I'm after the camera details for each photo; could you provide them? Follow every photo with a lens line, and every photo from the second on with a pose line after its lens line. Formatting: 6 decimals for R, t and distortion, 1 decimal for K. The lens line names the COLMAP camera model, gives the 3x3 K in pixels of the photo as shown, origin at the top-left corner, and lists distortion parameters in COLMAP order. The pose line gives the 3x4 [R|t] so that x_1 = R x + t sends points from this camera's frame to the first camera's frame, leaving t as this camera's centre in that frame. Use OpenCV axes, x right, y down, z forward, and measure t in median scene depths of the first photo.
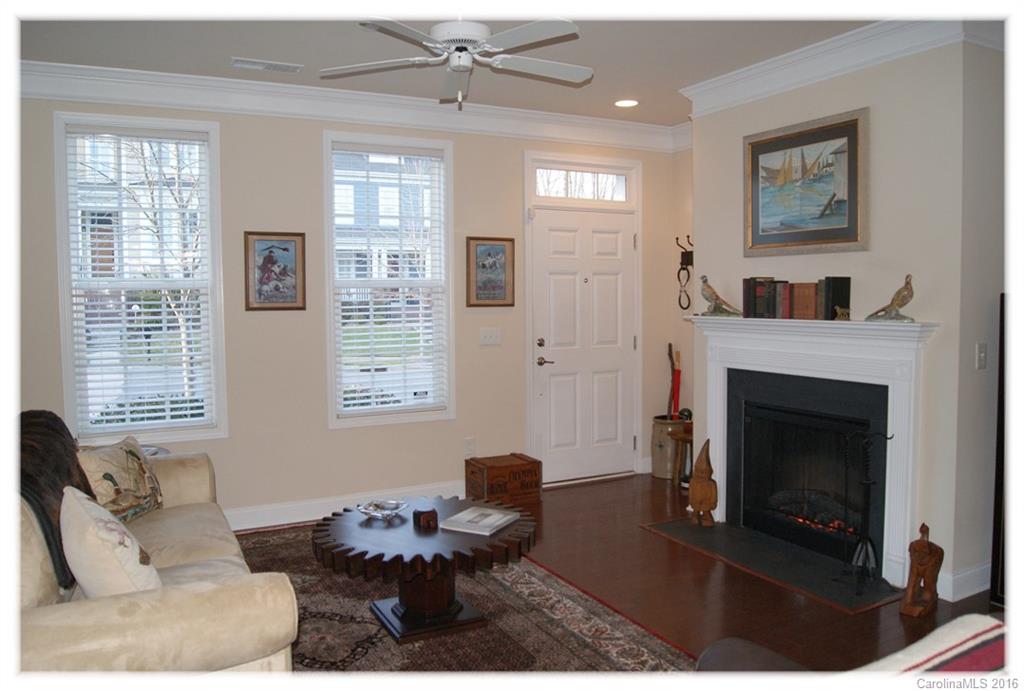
lens RADIAL K [[788.2, 0, 512.0], [0, 788.2, 345.5], [0, 0, 1]] dist [-0.072621, 0.001237]
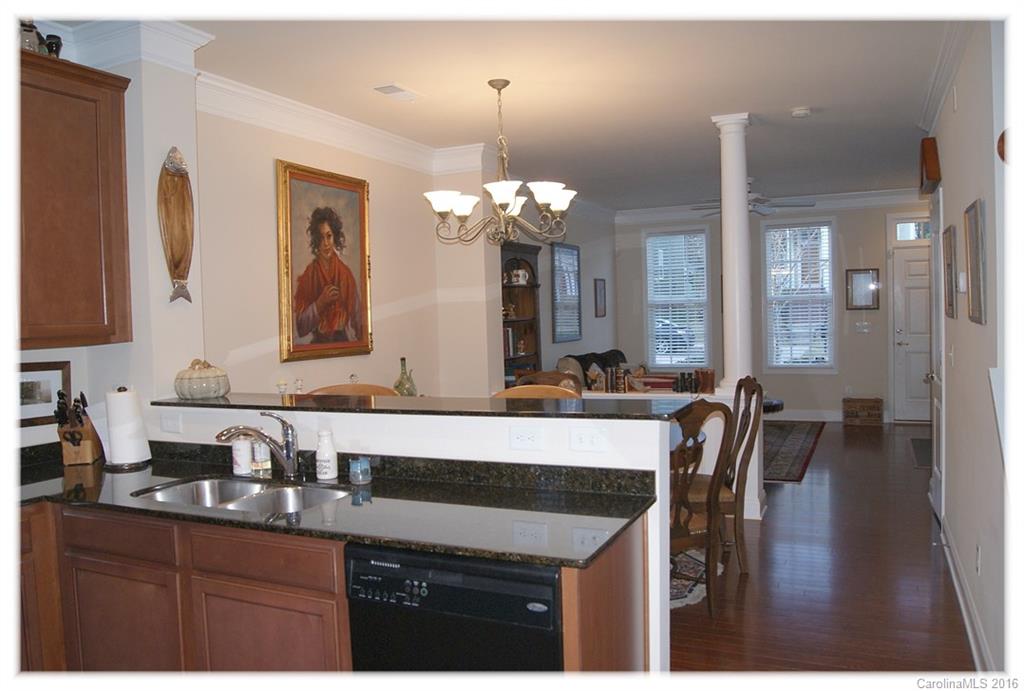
lens RADIAL K [[788.2, 0, 512.0], [0, 788.2, 345.5], [0, 0, 1]] dist [-0.072621, 0.001237]
pose [[0.610317, 0.023877, -0.791798, 0.967325], [-0.026152, 0.999608, 0.009986, 0.035414], [0.791726, 0.014612, 0.610702, -0.710374]]
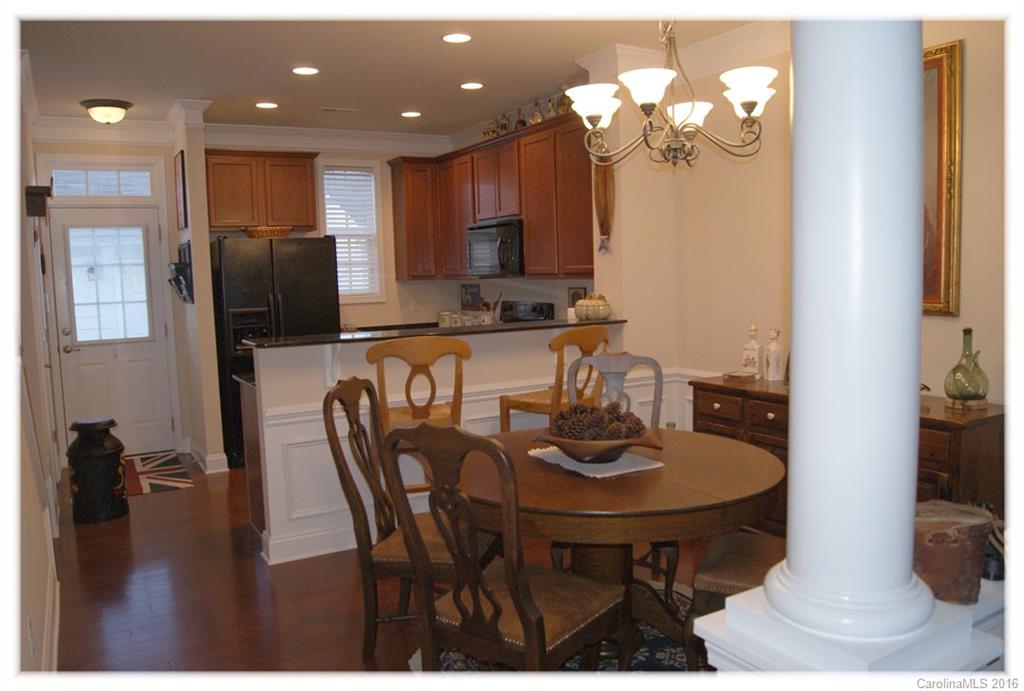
lens RADIAL K [[788.2, 0, 512.0], [0, 788.2, 345.5], [0, 0, 1]] dist [-0.072621, 0.001237]
pose [[-0.998584, 0.039945, -0.035120, 0.388973], [0.033920, 0.986859, 0.157986, -0.032175], [0.040969, 0.156571, -0.986817, 0.471549]]
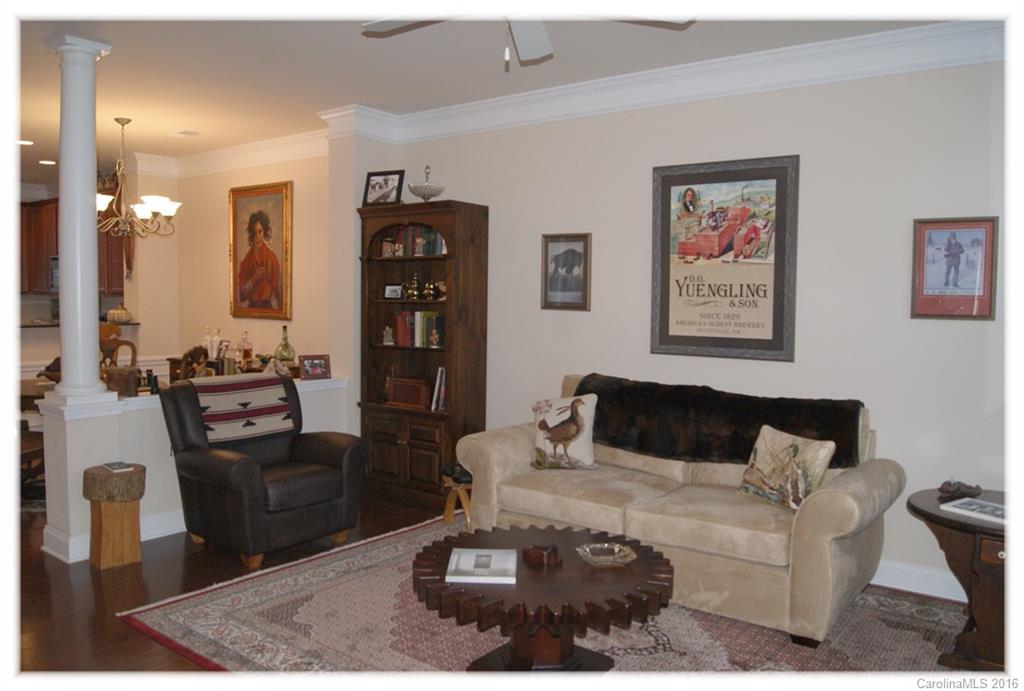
lens RADIAL K [[788.2, 0, 512.0], [0, 788.2, 345.5], [0, 0, 1]] dist [-0.072621, 0.001237]
pose [[-0.904362, 0.024604, -0.426057, 0.198666], [-0.032695, 0.991408, 0.126651, -0.080841], [0.425512, 0.128468, -0.895787, 1.225050]]
